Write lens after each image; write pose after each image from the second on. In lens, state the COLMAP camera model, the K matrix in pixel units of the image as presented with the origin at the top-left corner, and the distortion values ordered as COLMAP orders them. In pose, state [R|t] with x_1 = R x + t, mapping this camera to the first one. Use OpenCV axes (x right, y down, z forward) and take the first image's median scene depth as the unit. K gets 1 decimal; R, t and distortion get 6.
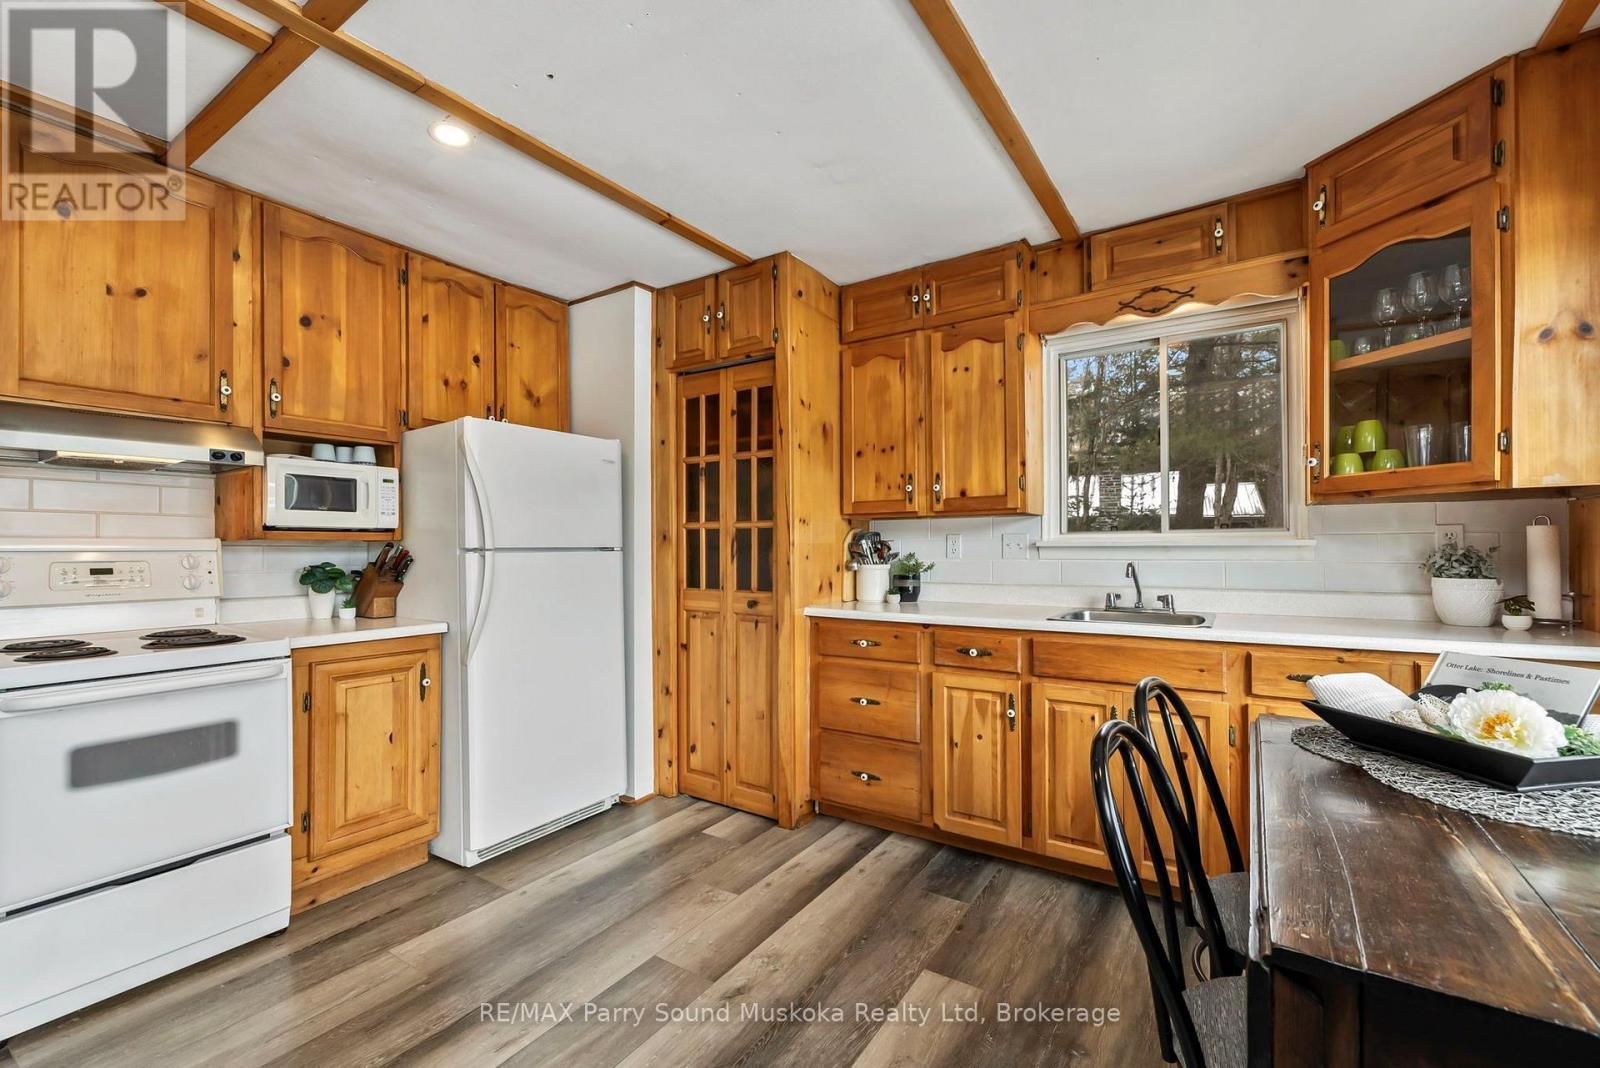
lens RADIAL K [[673.3, 0, 800.6], [0, 673.3, 543.7], [0, 0, 1]] dist [-0.000694, 0.000151]
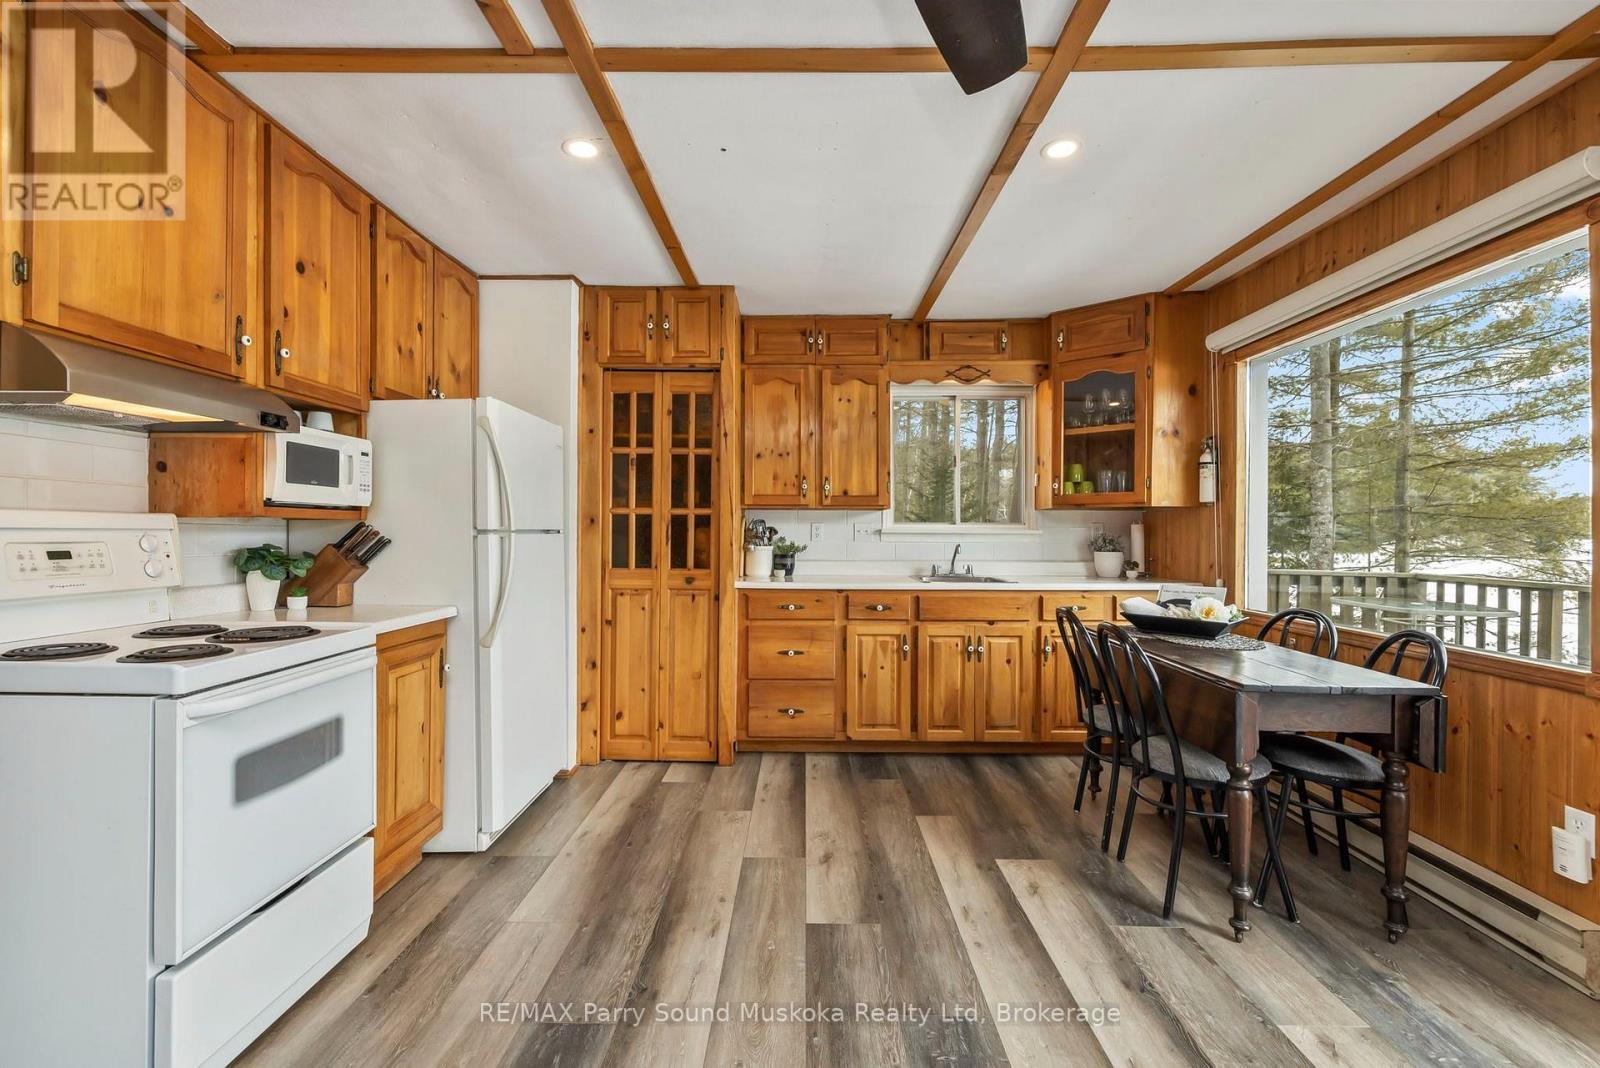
lens RADIAL K [[665.8, 0, 796.4], [0, 665.8, 528.4], [0, 0, 1]] dist [-0.000083, -0.000083]
pose [[0.840527, 0.012457, 0.541626, -0.577615], [-0.012309, 0.999917, -0.003897, 0.002932], [-0.541630, -0.003391, 0.840610, -0.065659]]
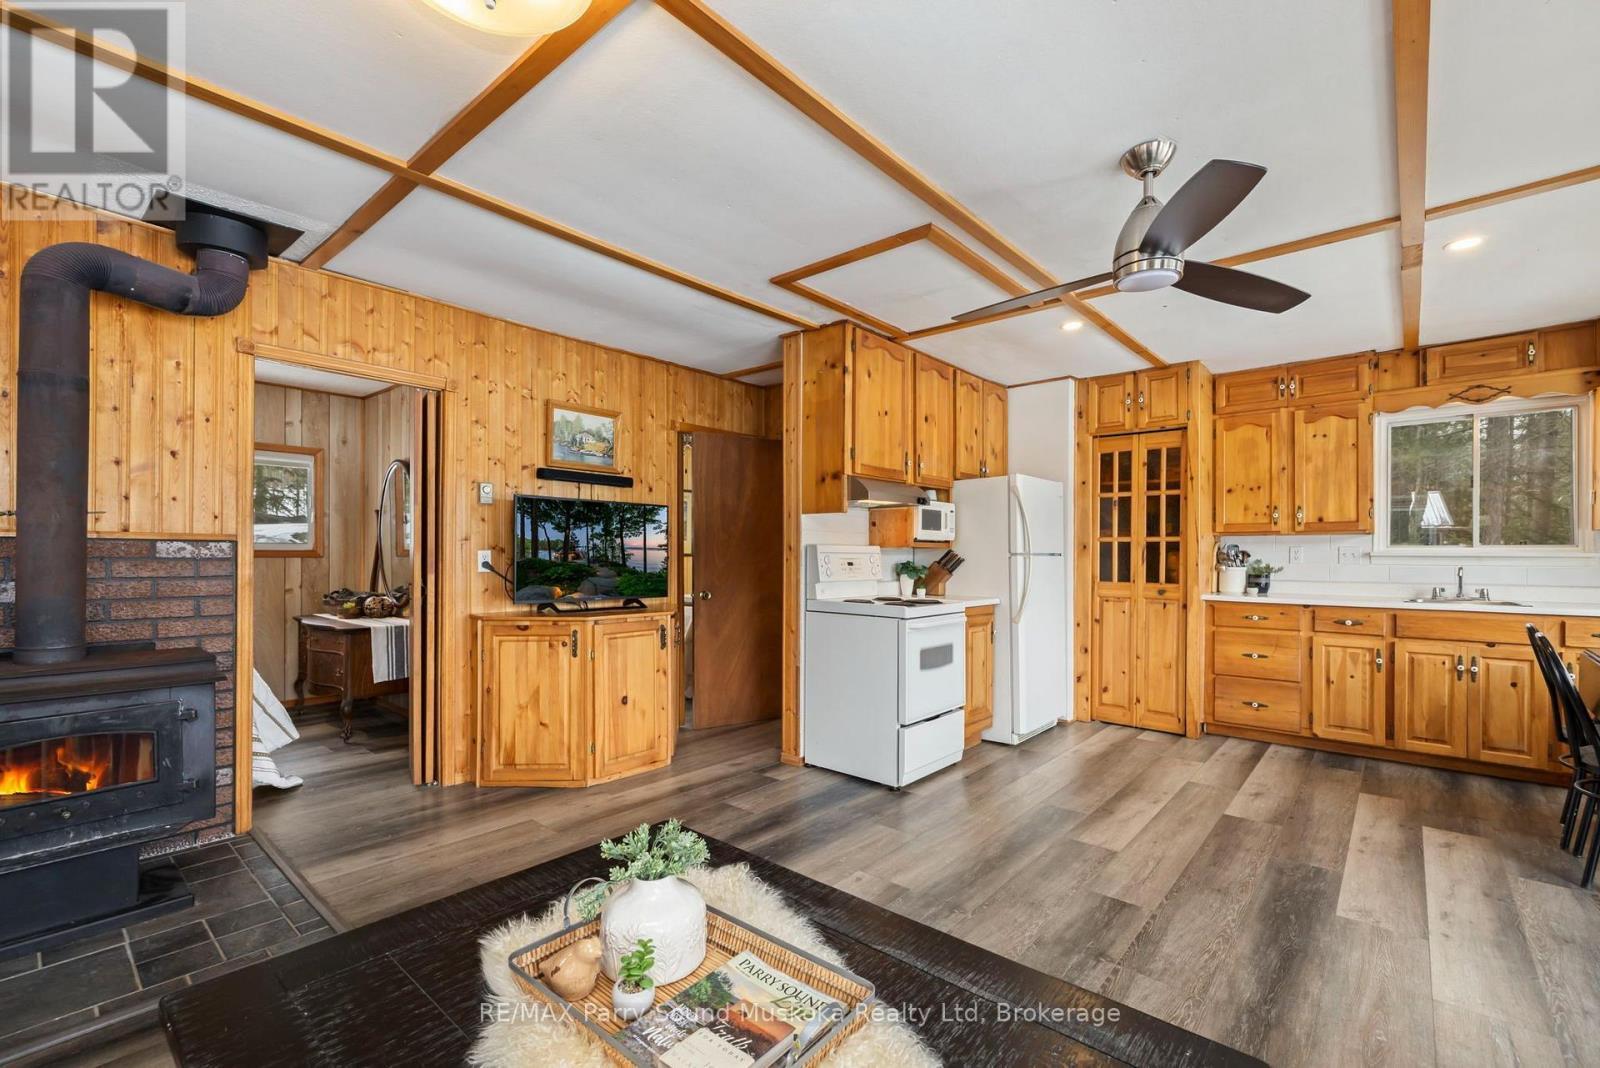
lens RADIAL K [[693.7, 0, 805.1], [0, 693.7, 555.2], [0, 0, 1]] dist [0.000041, -0.000030]
pose [[0.991547, 0.010184, -0.129347, -0.709800], [-0.009340, 0.999931, 0.007131, 0.003965], [0.129411, -0.005863, 0.991574, -0.686049]]
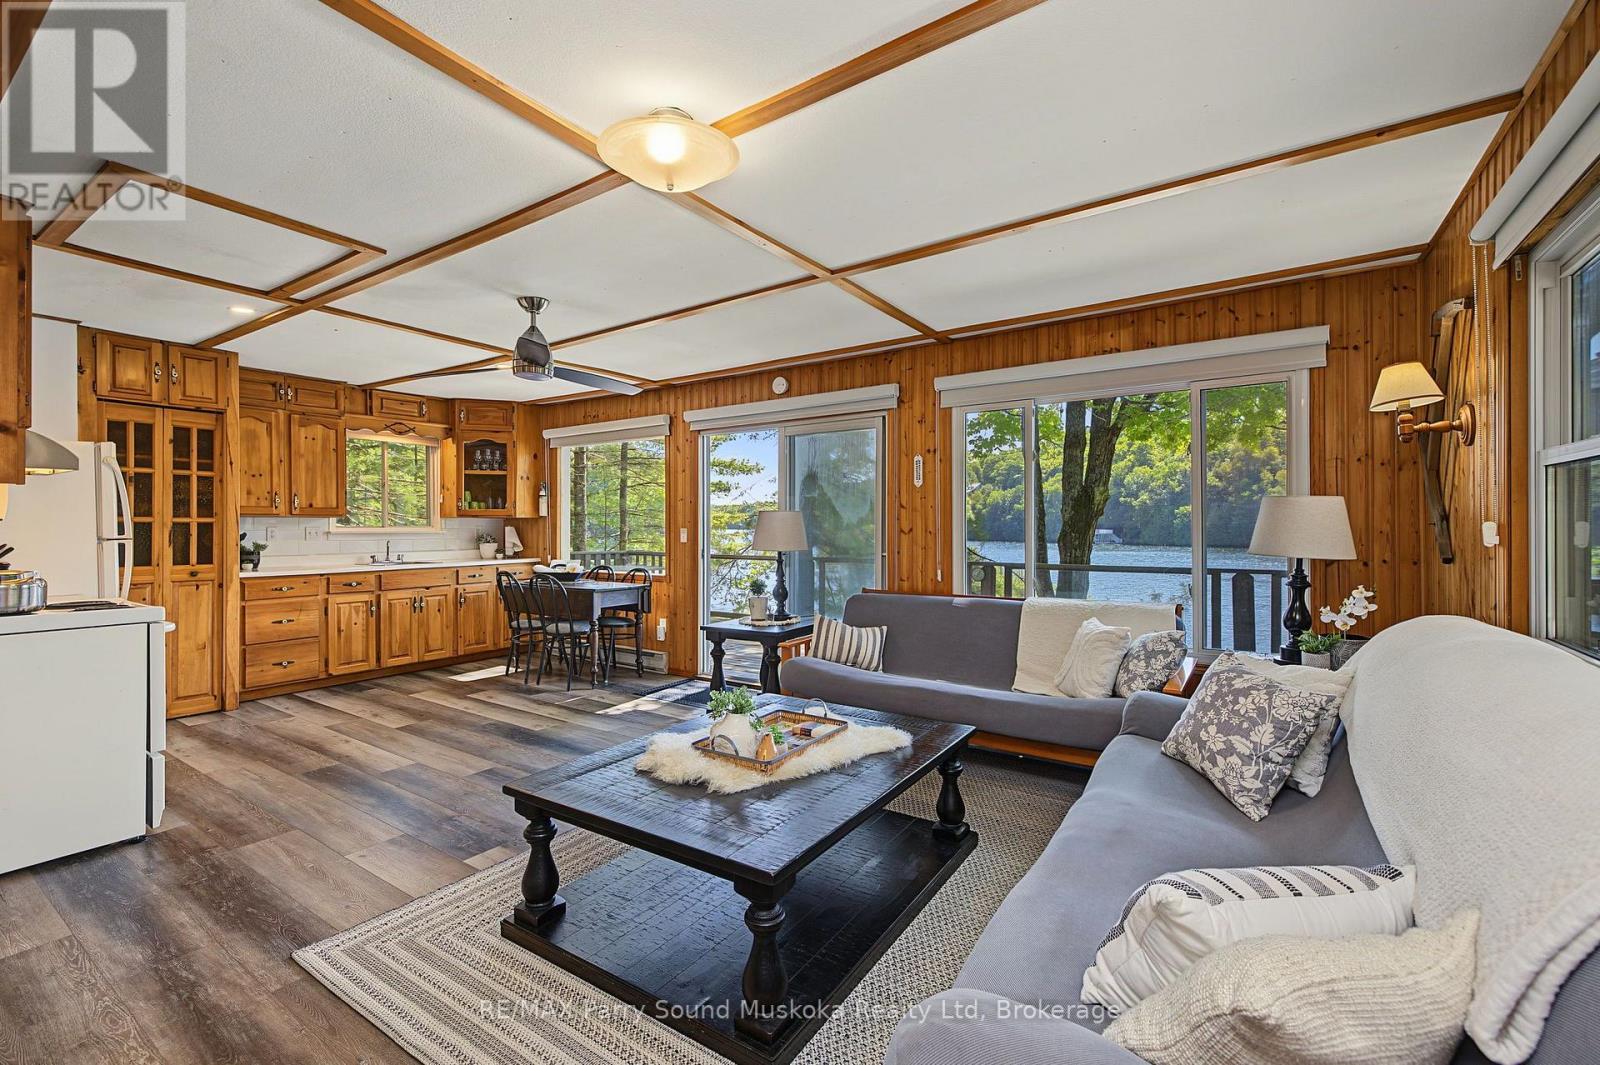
lens RADIAL K [[681.6, 0, 804.6], [0, 681.6, 525.8], [0, 0, 1]] dist [0.000810, 0.000224]
pose [[0.000484, 0.006597, 0.999978, -1.691861], [-0.001679, 0.999977, -0.006596, -0.008813], [-0.999998, -0.001676, 0.000495, -0.373491]]
